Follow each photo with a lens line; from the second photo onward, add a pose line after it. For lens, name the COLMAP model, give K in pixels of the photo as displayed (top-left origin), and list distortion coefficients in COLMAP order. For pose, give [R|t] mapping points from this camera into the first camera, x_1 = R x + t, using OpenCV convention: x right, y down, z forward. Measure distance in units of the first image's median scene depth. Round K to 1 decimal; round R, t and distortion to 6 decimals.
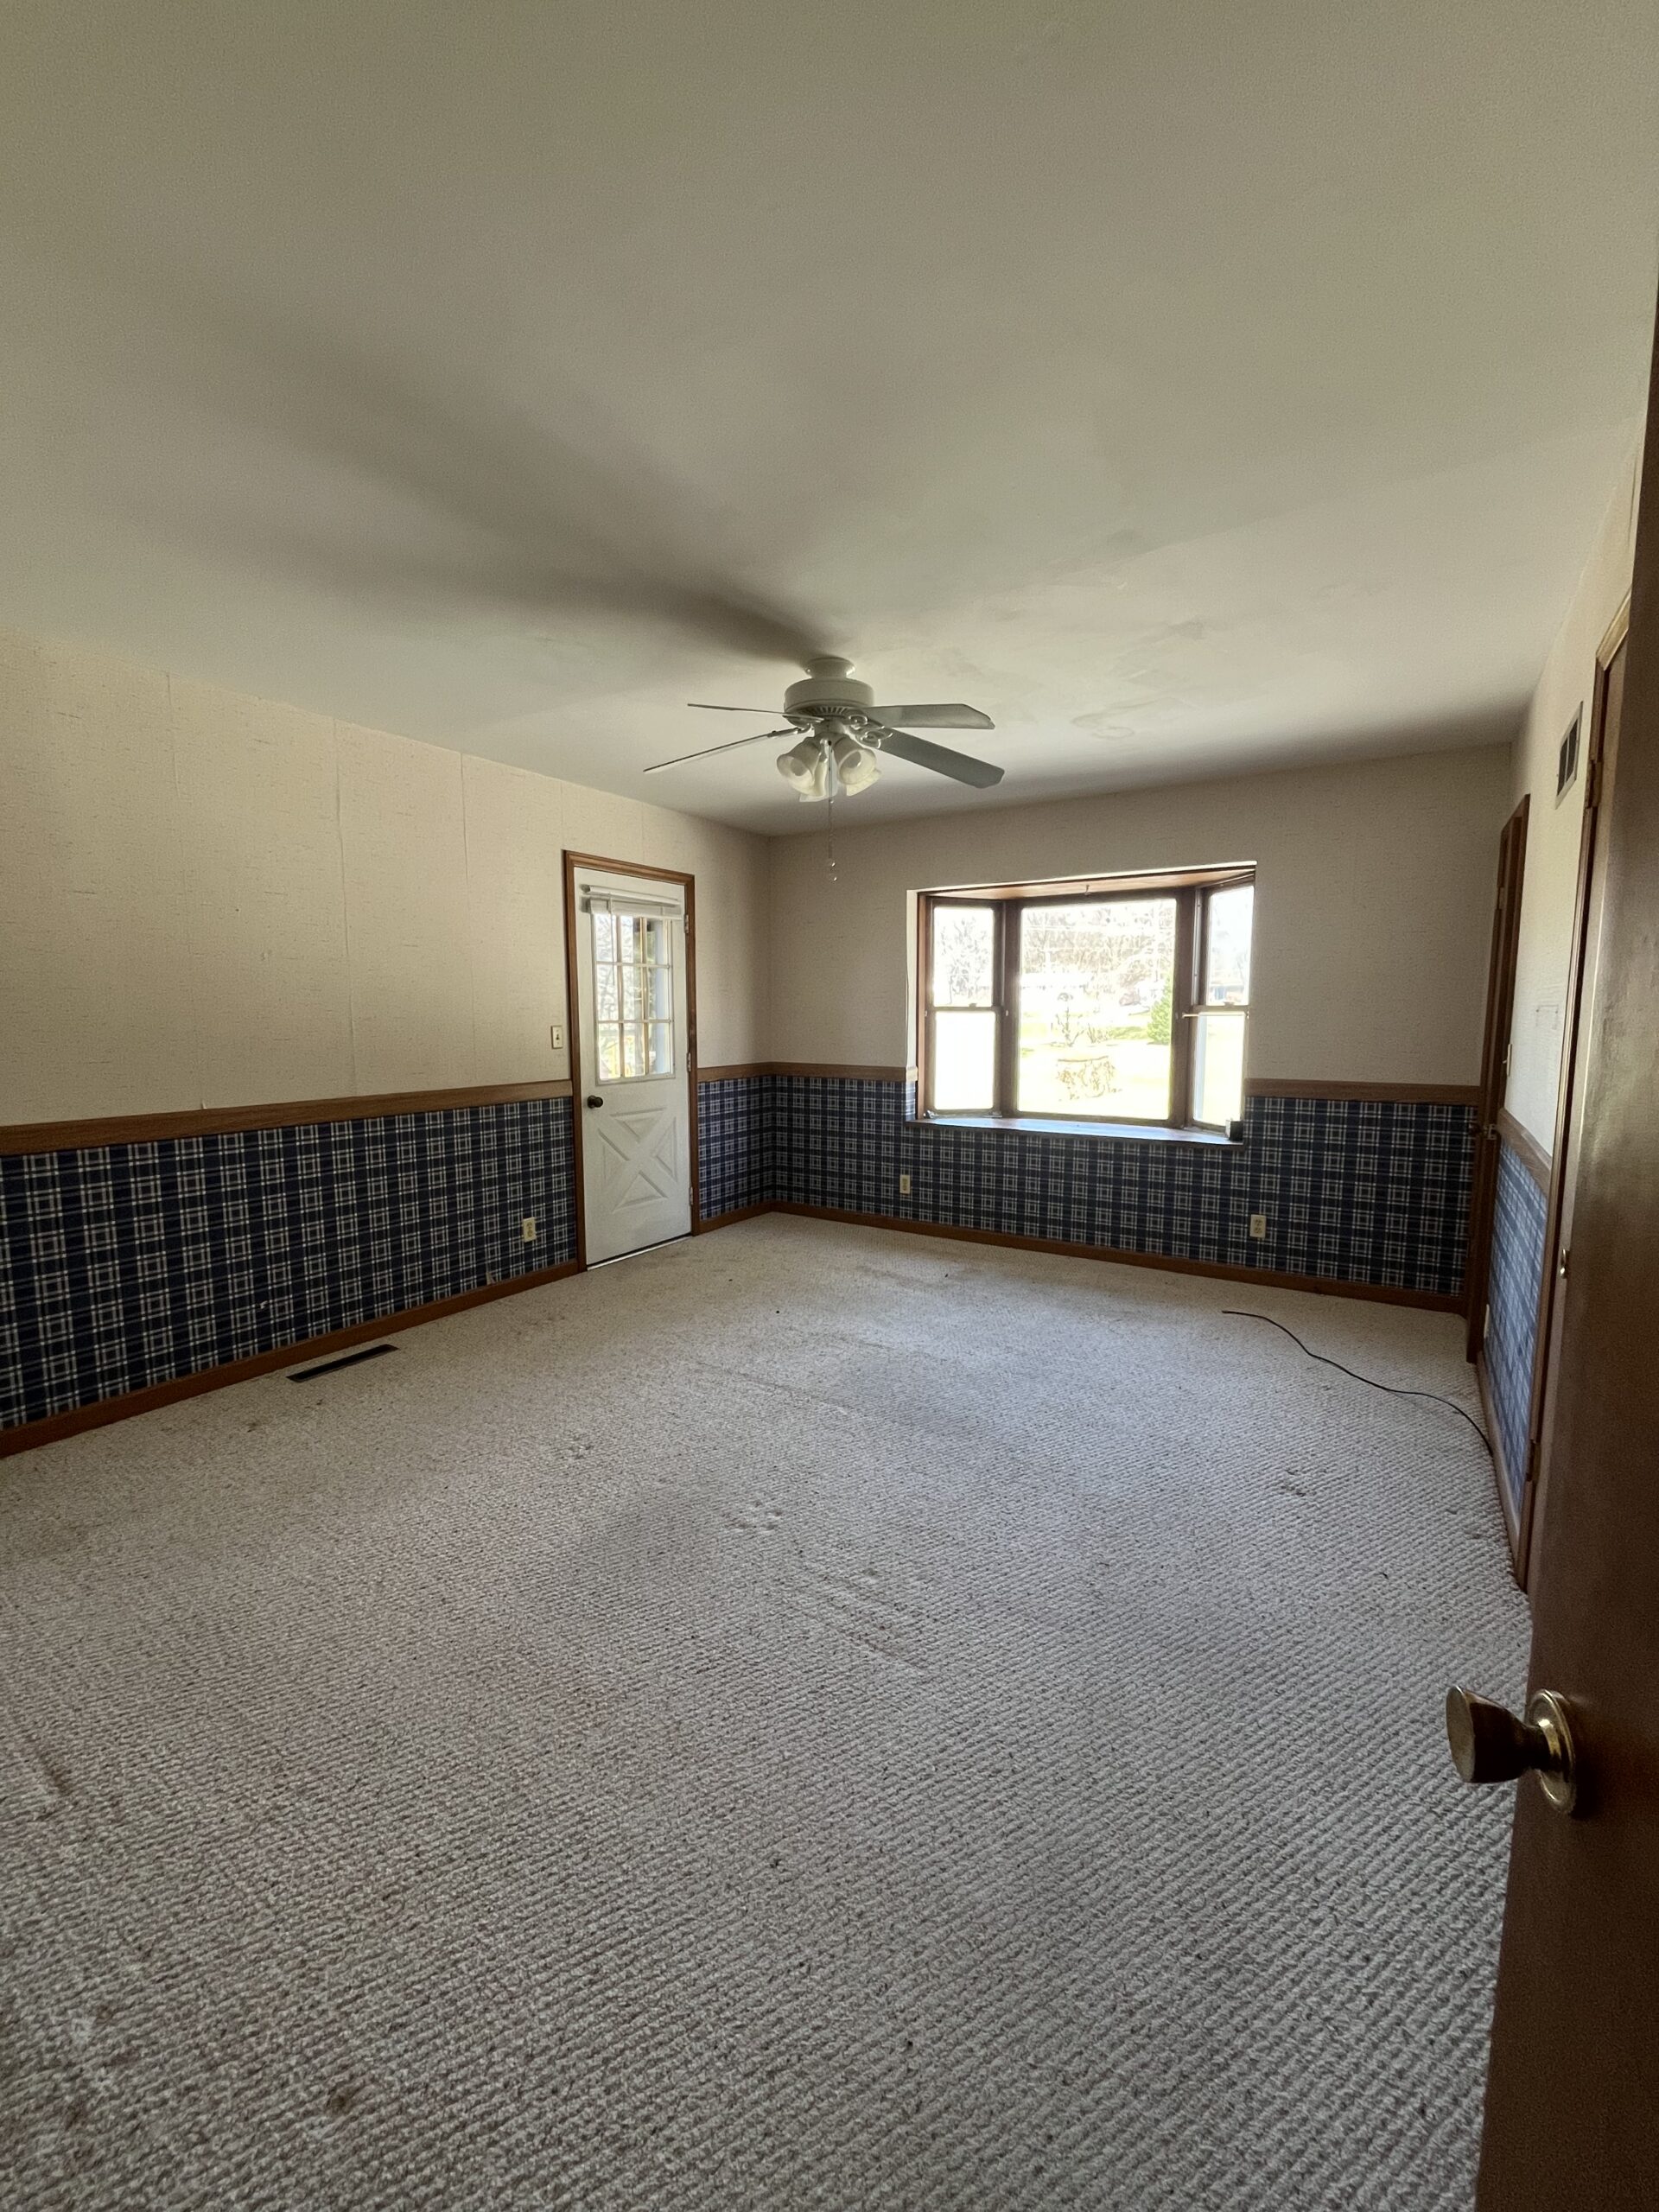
lens RADIAL K [[895.7, 0, 831.0], [0, 895.7, 1108.4], [0, 0, 1]] dist [-0.001312, 0.000166]
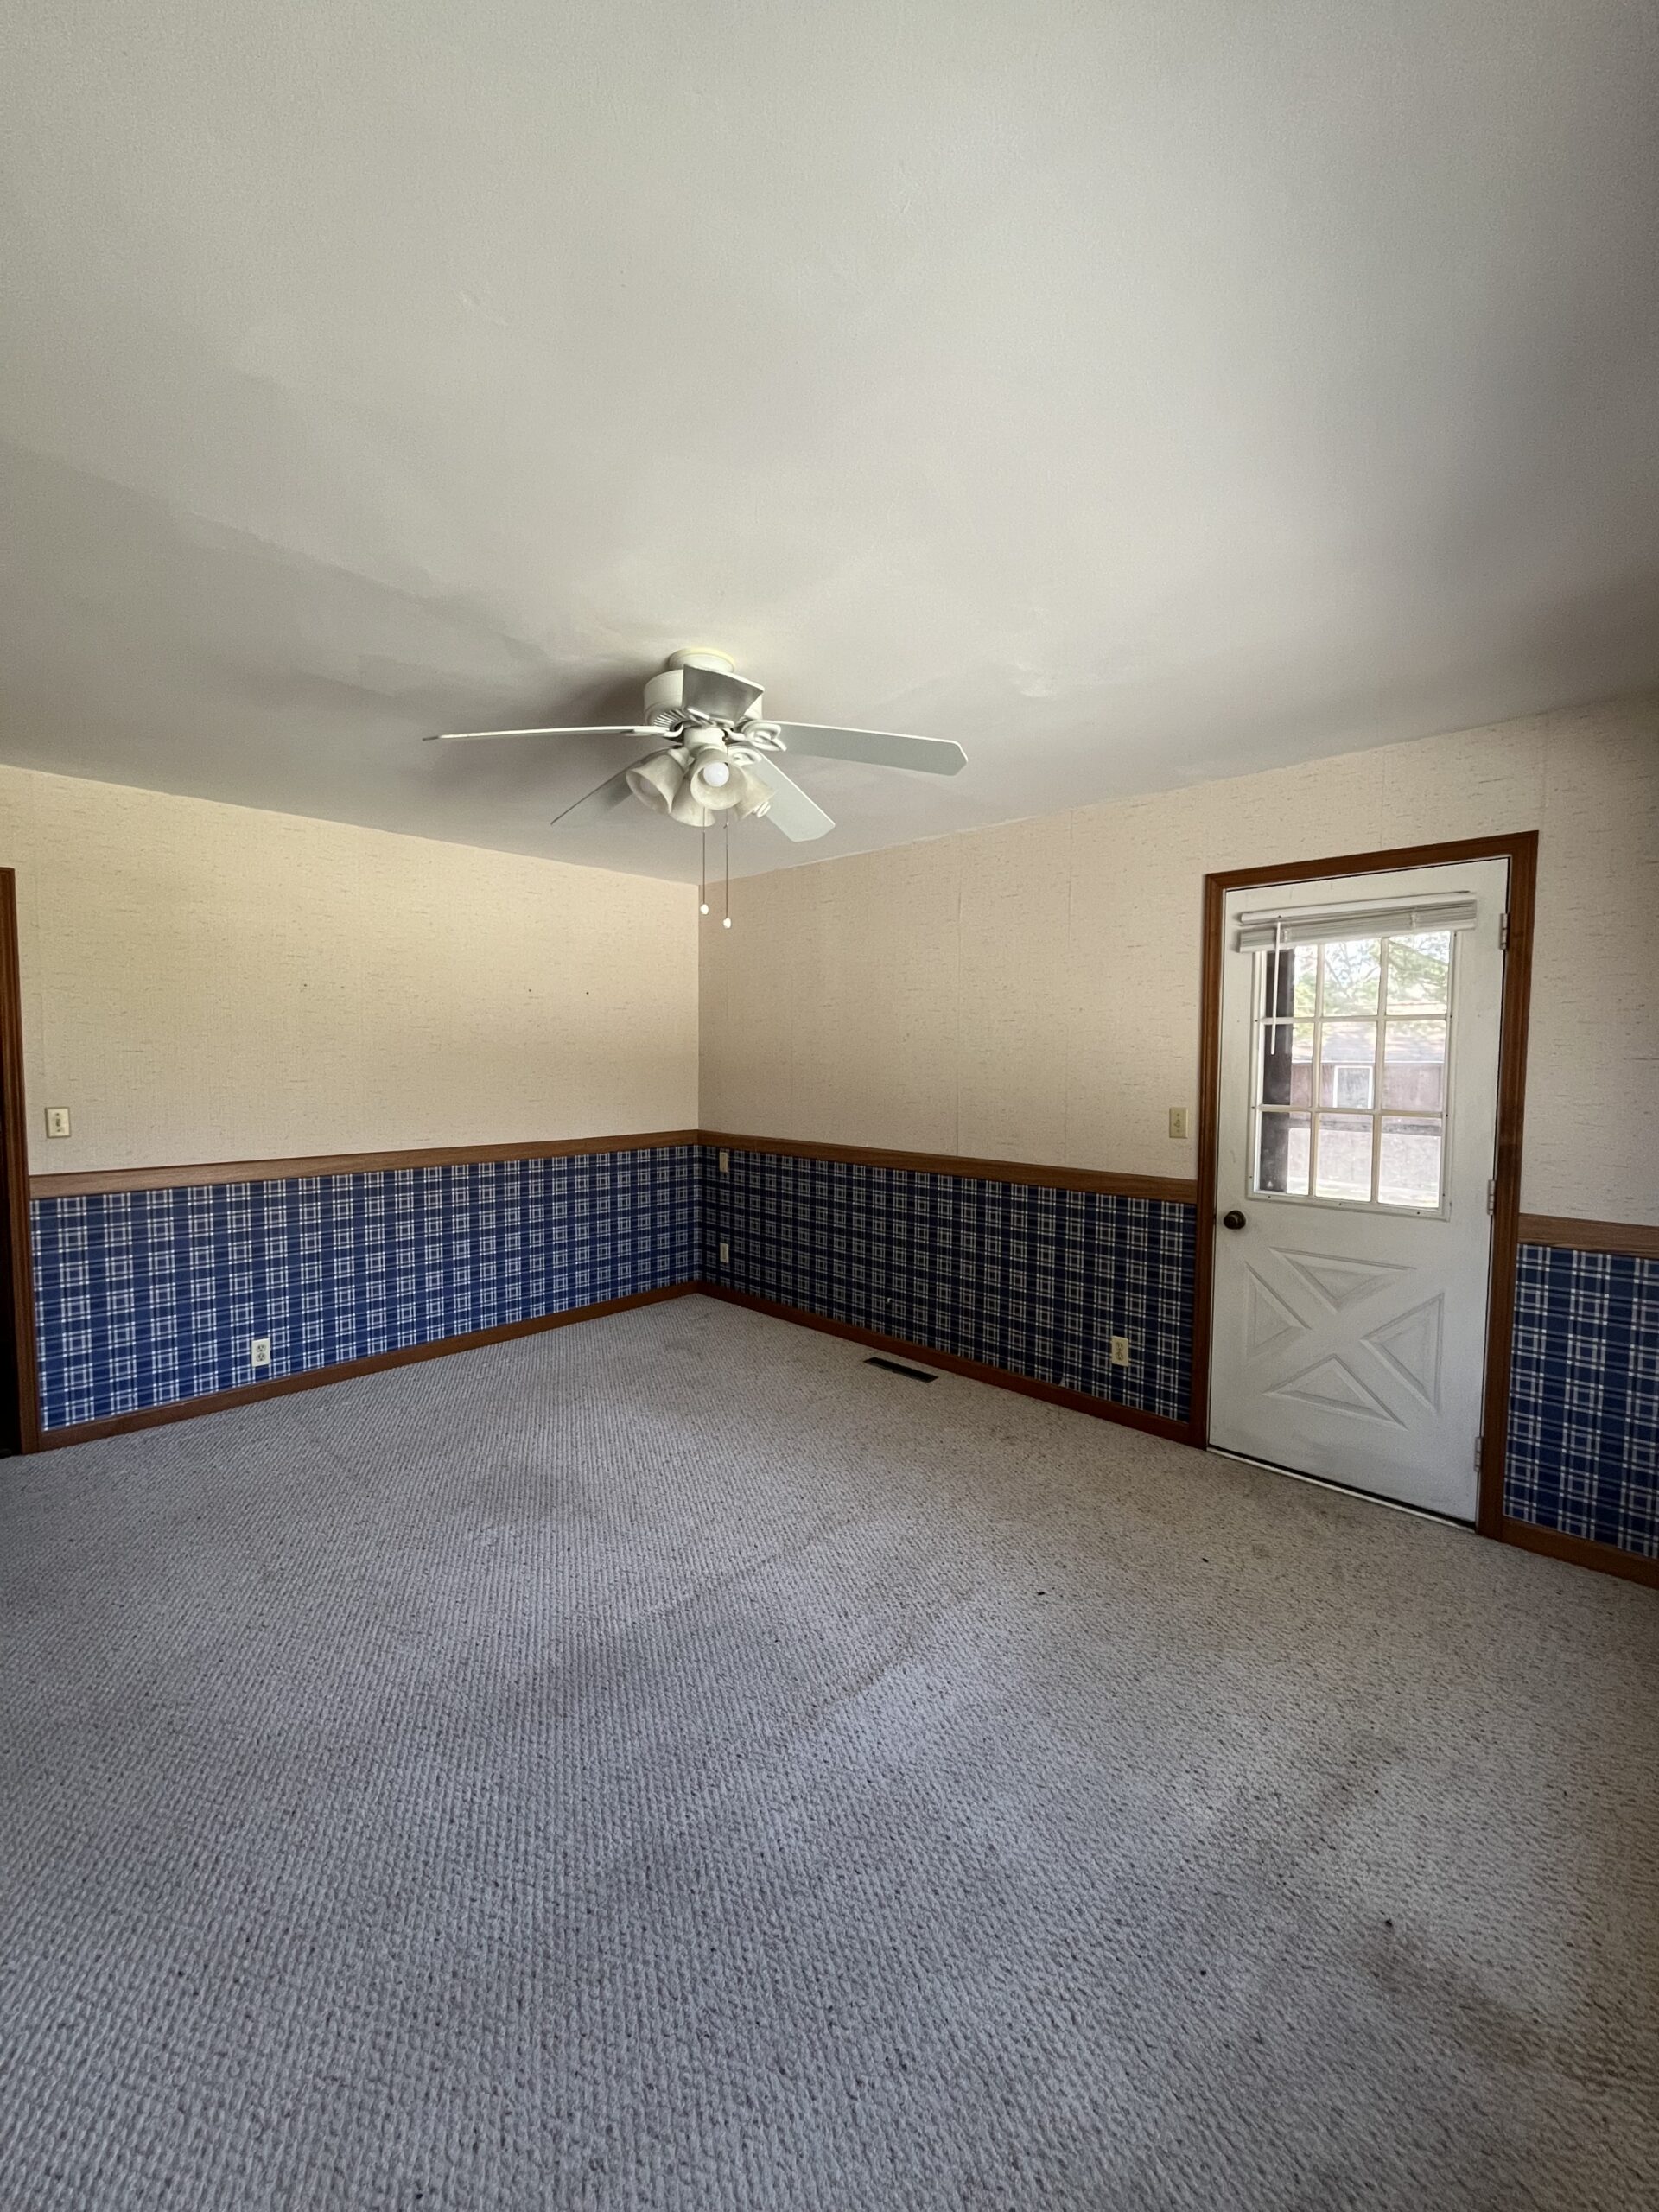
lens RADIAL K [[895.7, 0, 830.9], [0, 895.7, 1106.5], [0, 0, 1]] dist [-0.001312, 0.000166]
pose [[-0.209789, 0.058453, -0.975998, 0.499673], [-0.109109, 0.990577, 0.082779, -0.124259], [0.971640, 0.123857, -0.201435, 0.862407]]
